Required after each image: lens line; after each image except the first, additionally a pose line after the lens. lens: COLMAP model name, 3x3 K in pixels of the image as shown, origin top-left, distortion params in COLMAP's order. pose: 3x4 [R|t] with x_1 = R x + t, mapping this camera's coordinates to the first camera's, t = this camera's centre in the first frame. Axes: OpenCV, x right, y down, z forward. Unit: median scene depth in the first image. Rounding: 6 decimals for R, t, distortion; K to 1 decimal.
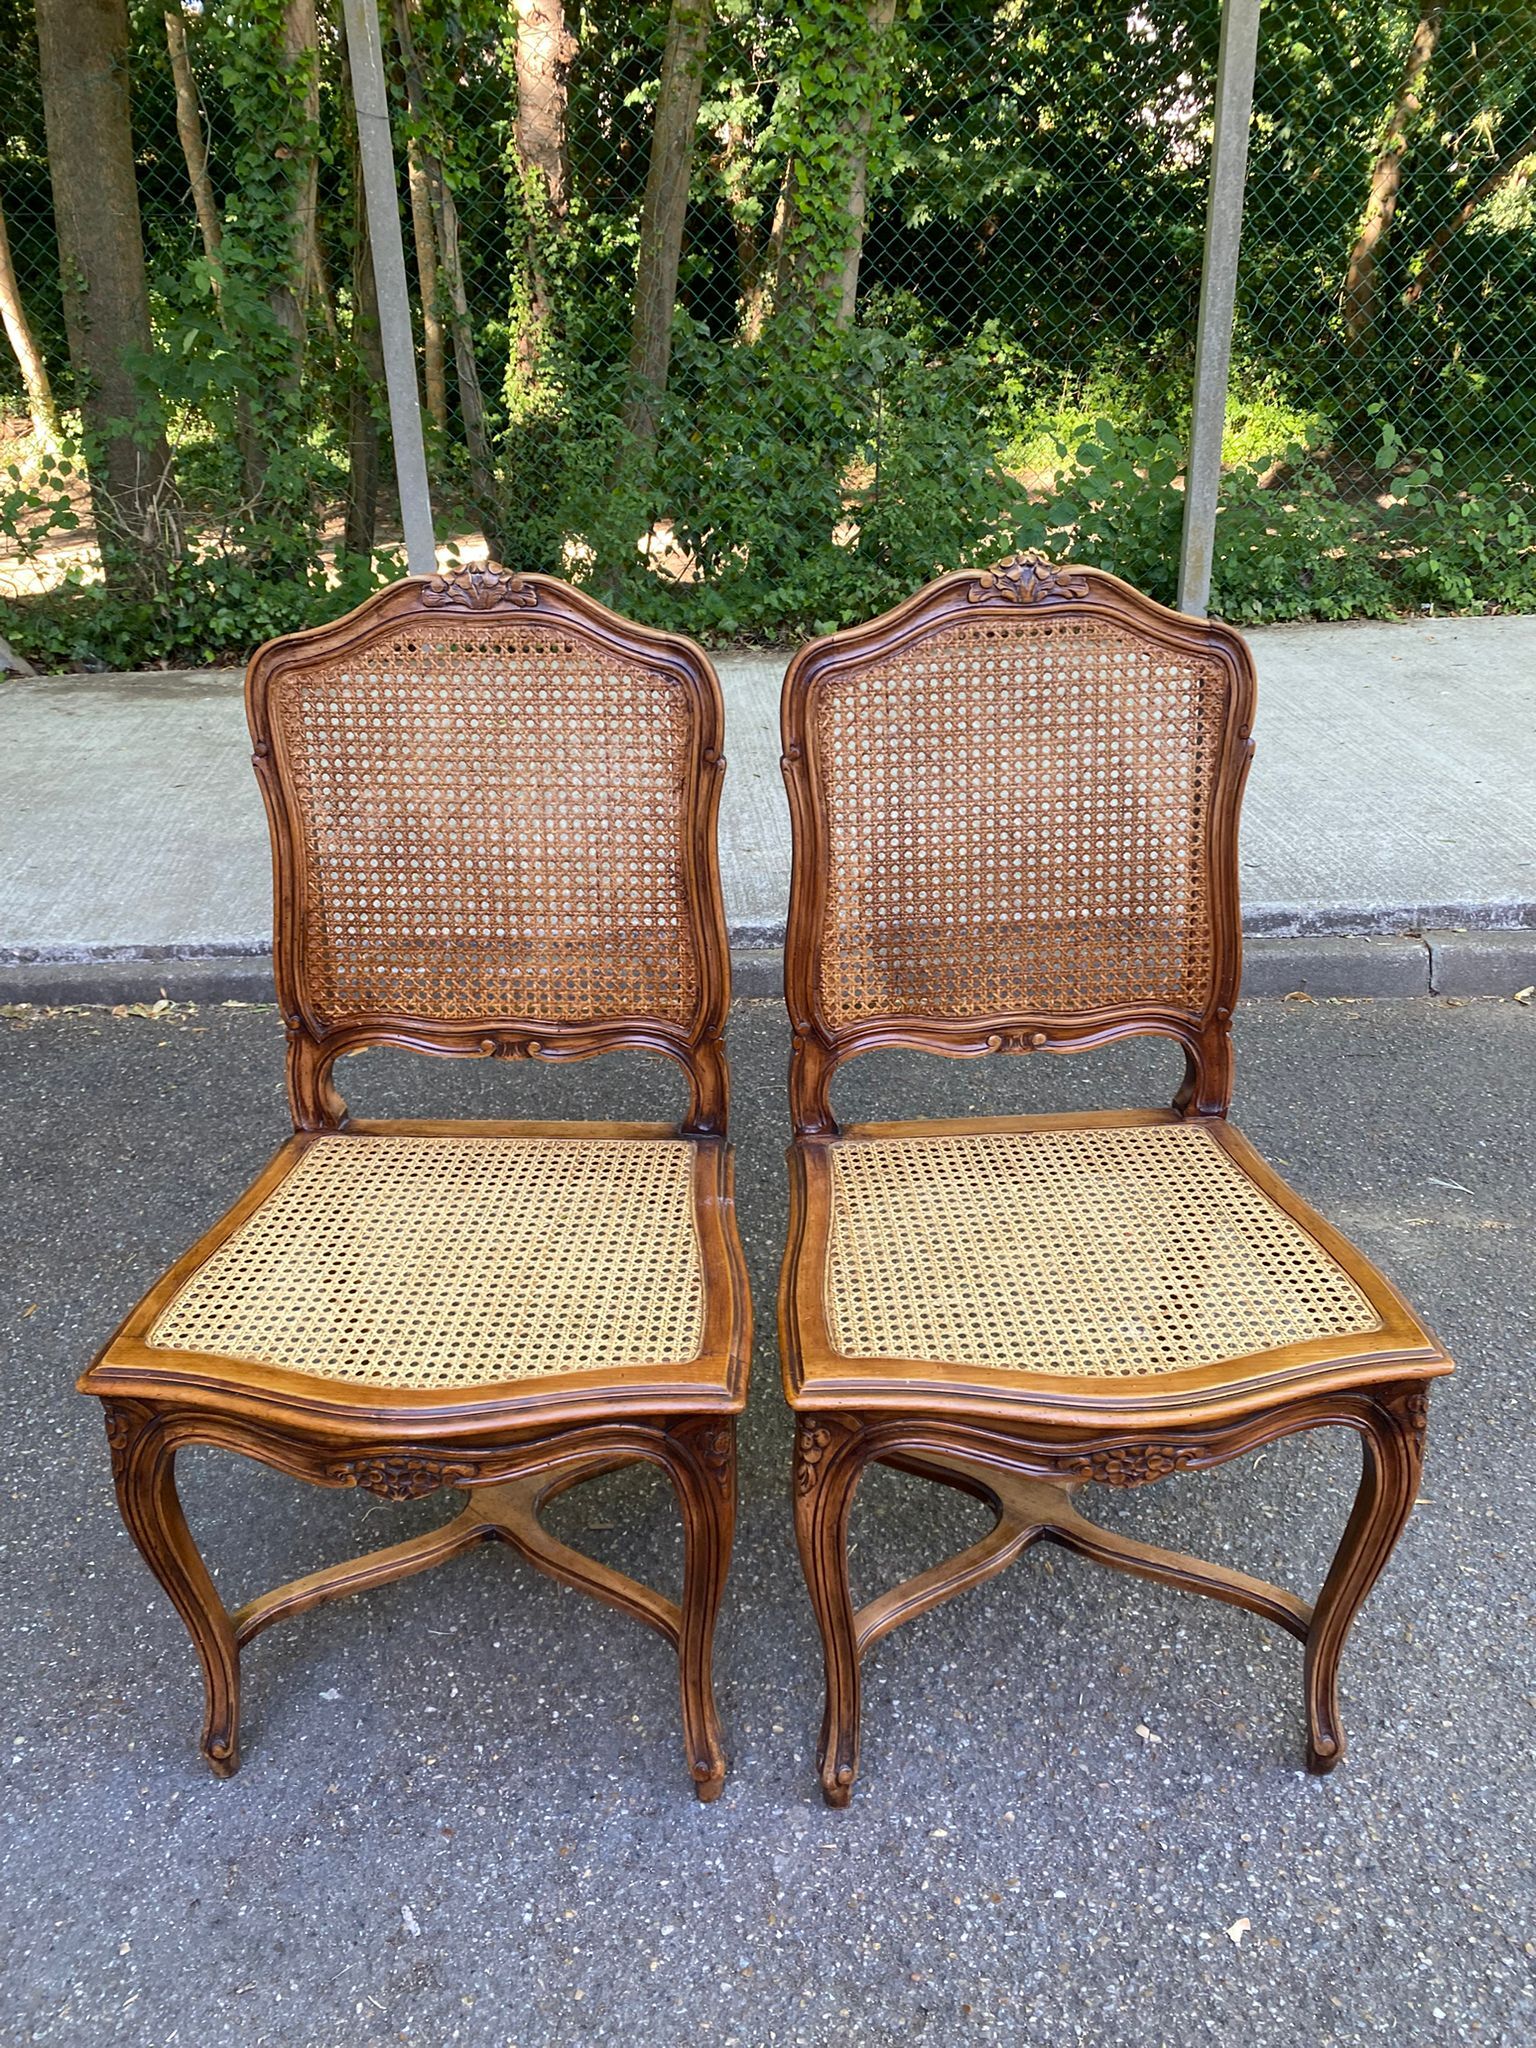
lens RADIAL K [[1566.0, 0, 755.1], [0, 1566.0, 994.9], [0, 0, 1]] dist [0.044757, -0.051701]
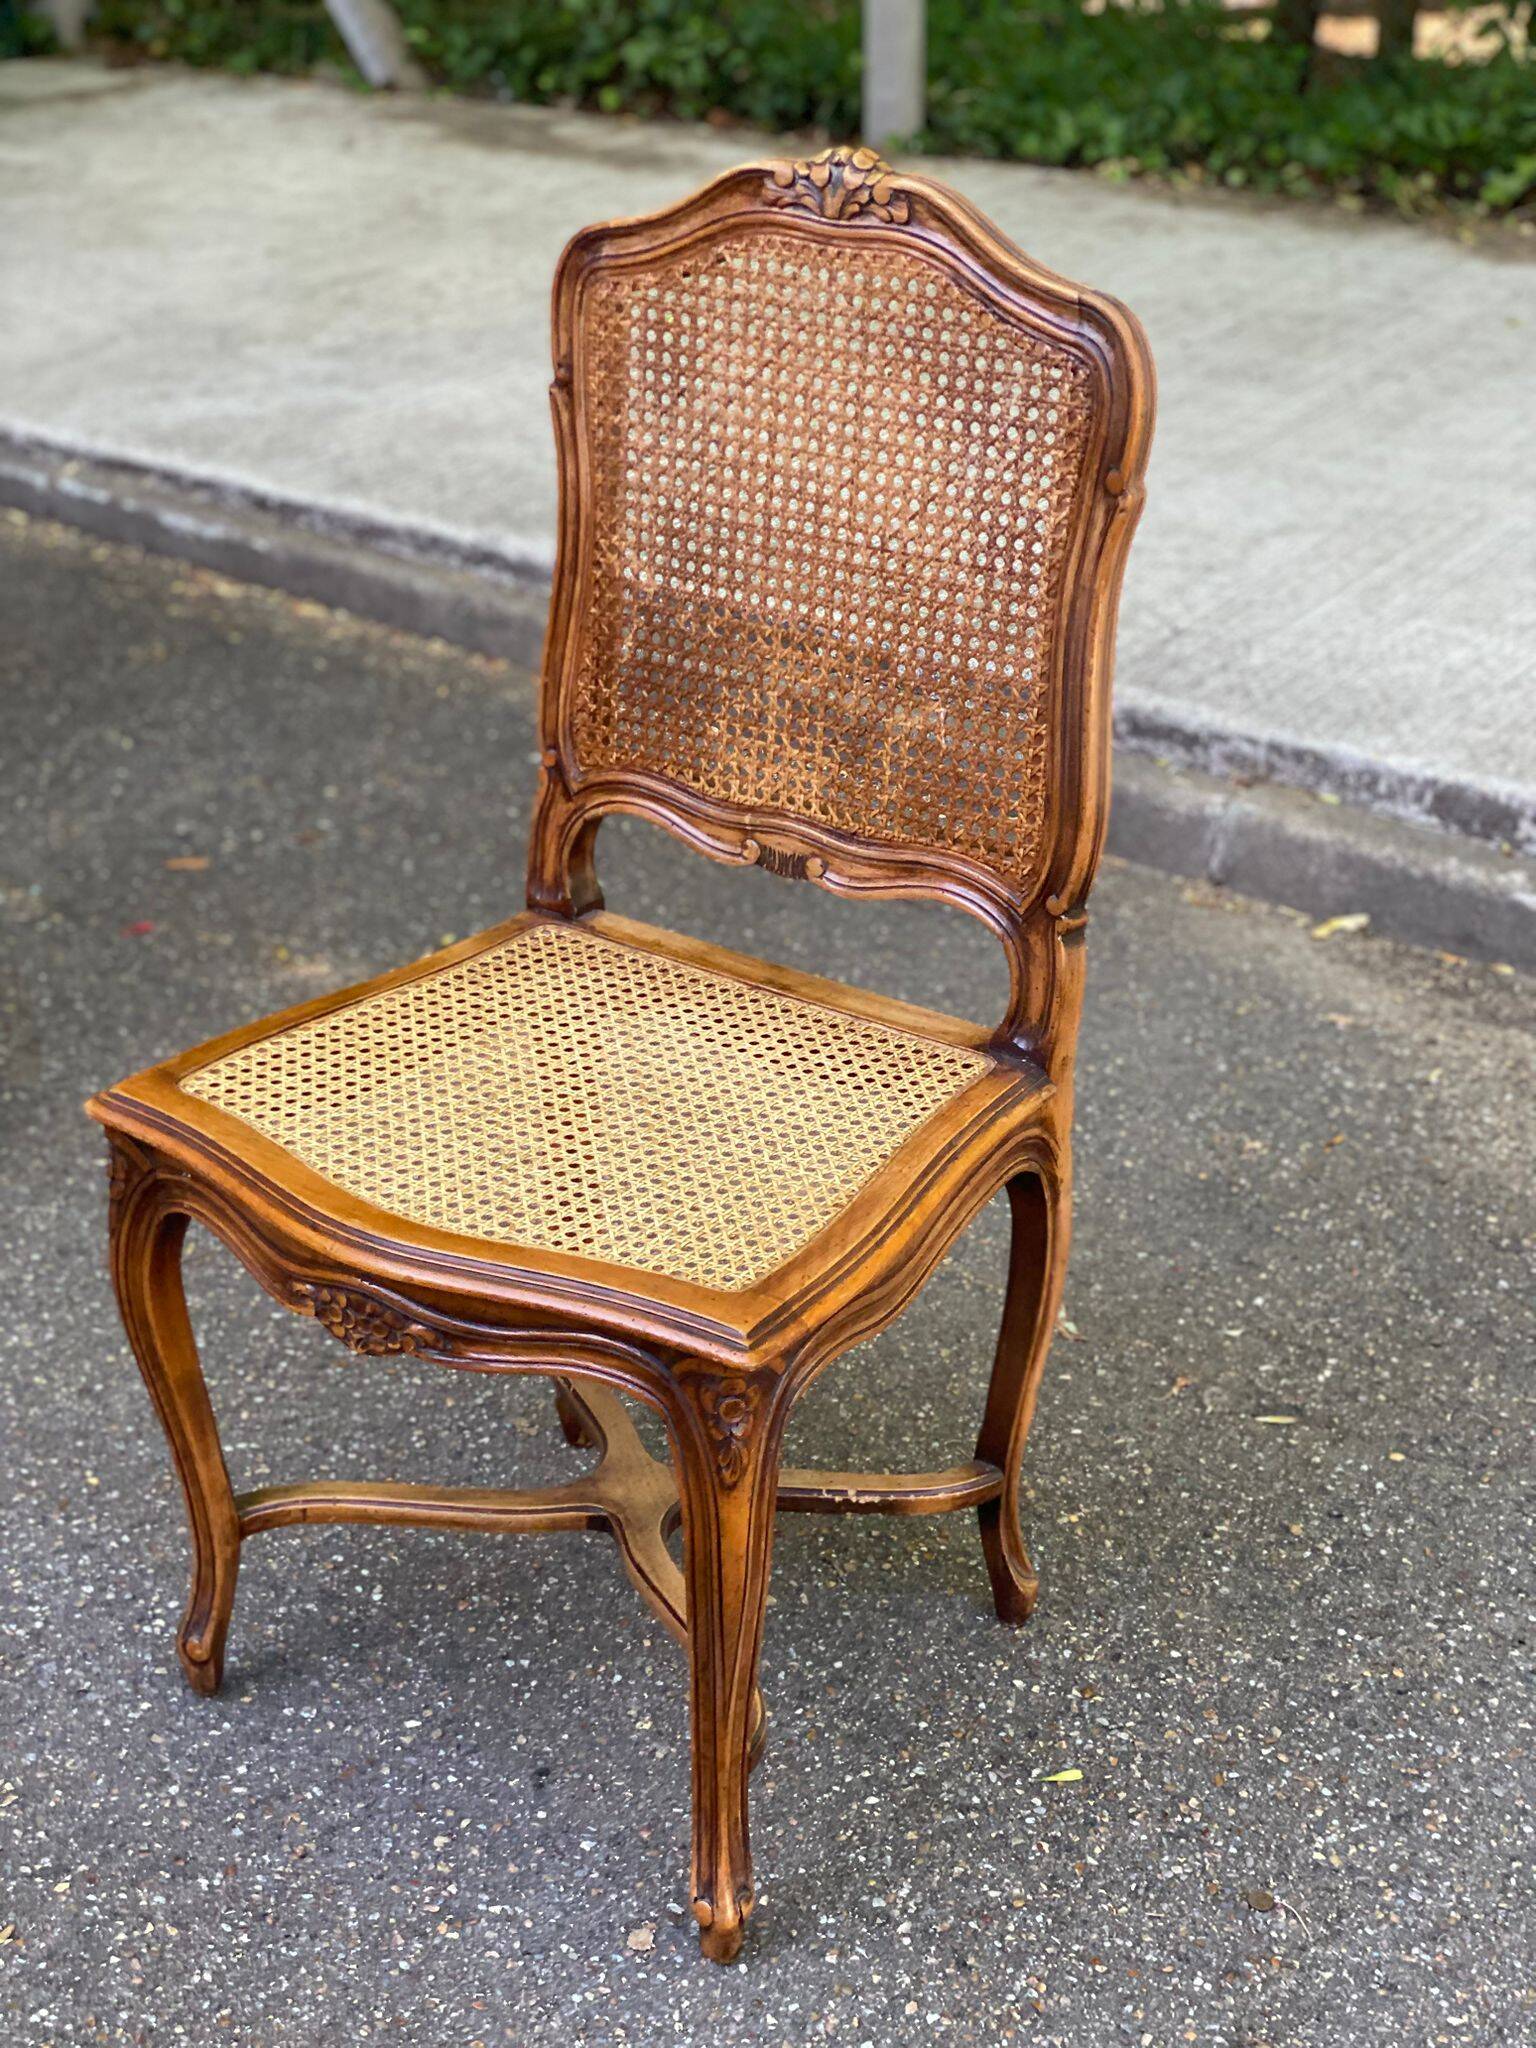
lens RADIAL K [[3083.5, 0, 750.8], [0, 3083.5, 1069.1], [0, 0, 1]] dist [0.124361, 0.000000]
pose [[0.823349, 0.281662, -0.492710, 1.292163], [-0.257407, 0.959058, 0.118111, -0.030356], [0.505804, 0.029581, 0.862141, -0.217353]]
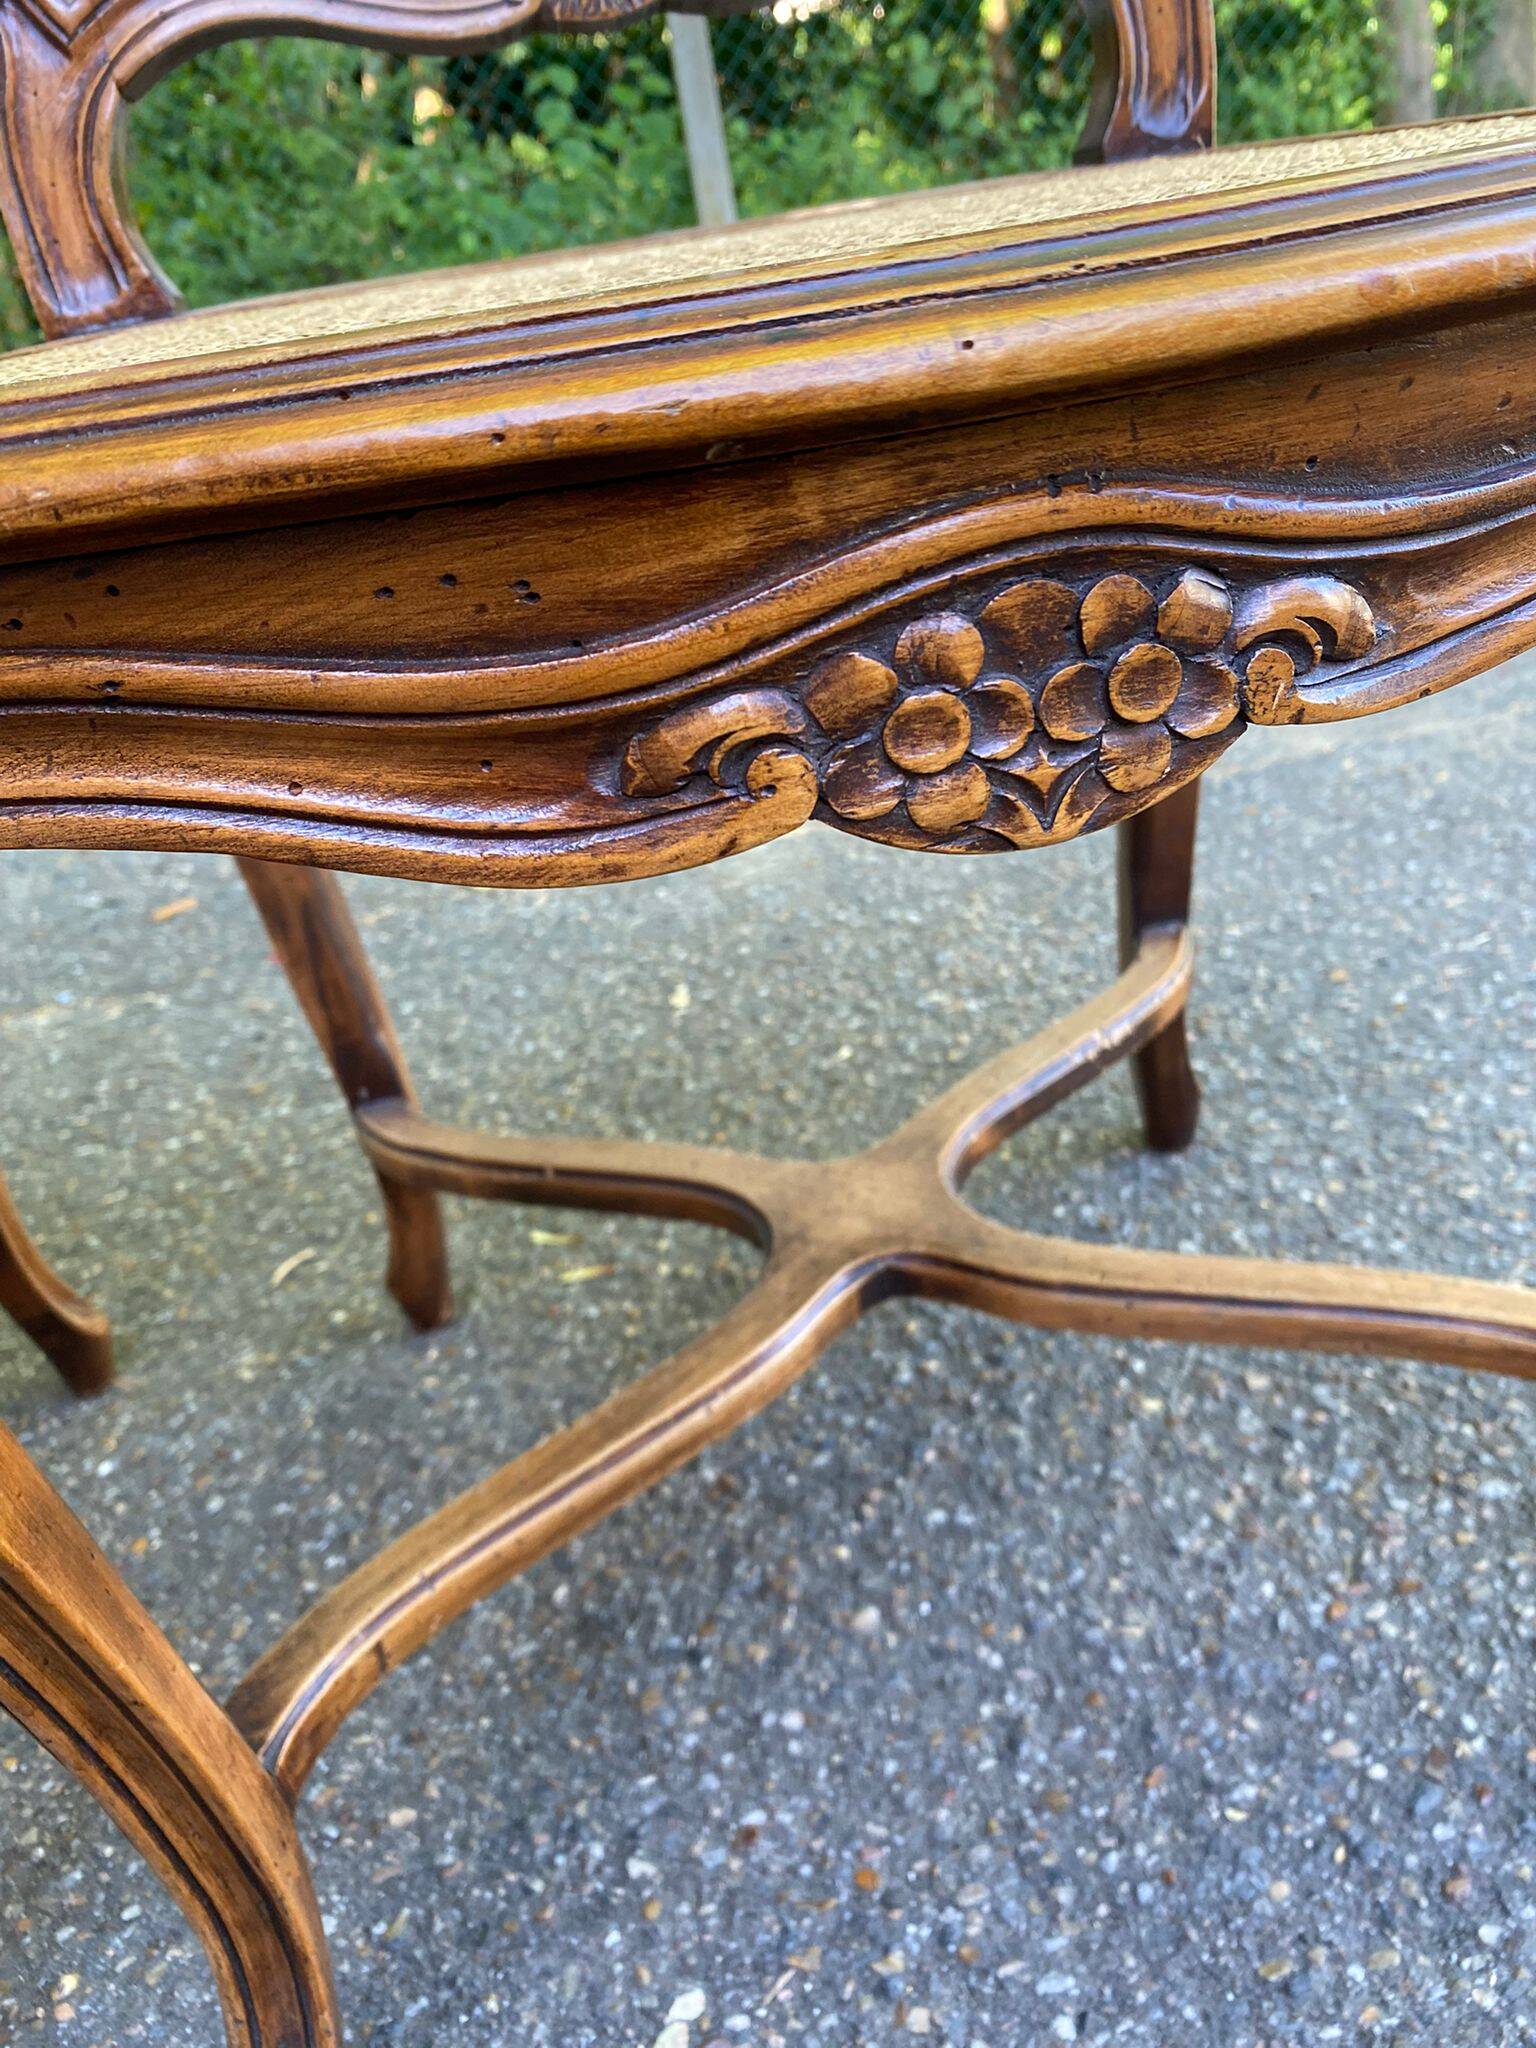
lens RADIAL K [[1577.9, 0, 798.4], [0, 1577.9, 1009.6], [0, 0, 1]] dist [0.015018, -0.021955]
pose [[0.973613, -0.197318, 0.114643, 0.528173], [0.191597, 0.979695, 0.059056, 0.271394], [-0.123968, -0.035532, 0.991650, 0.629297]]
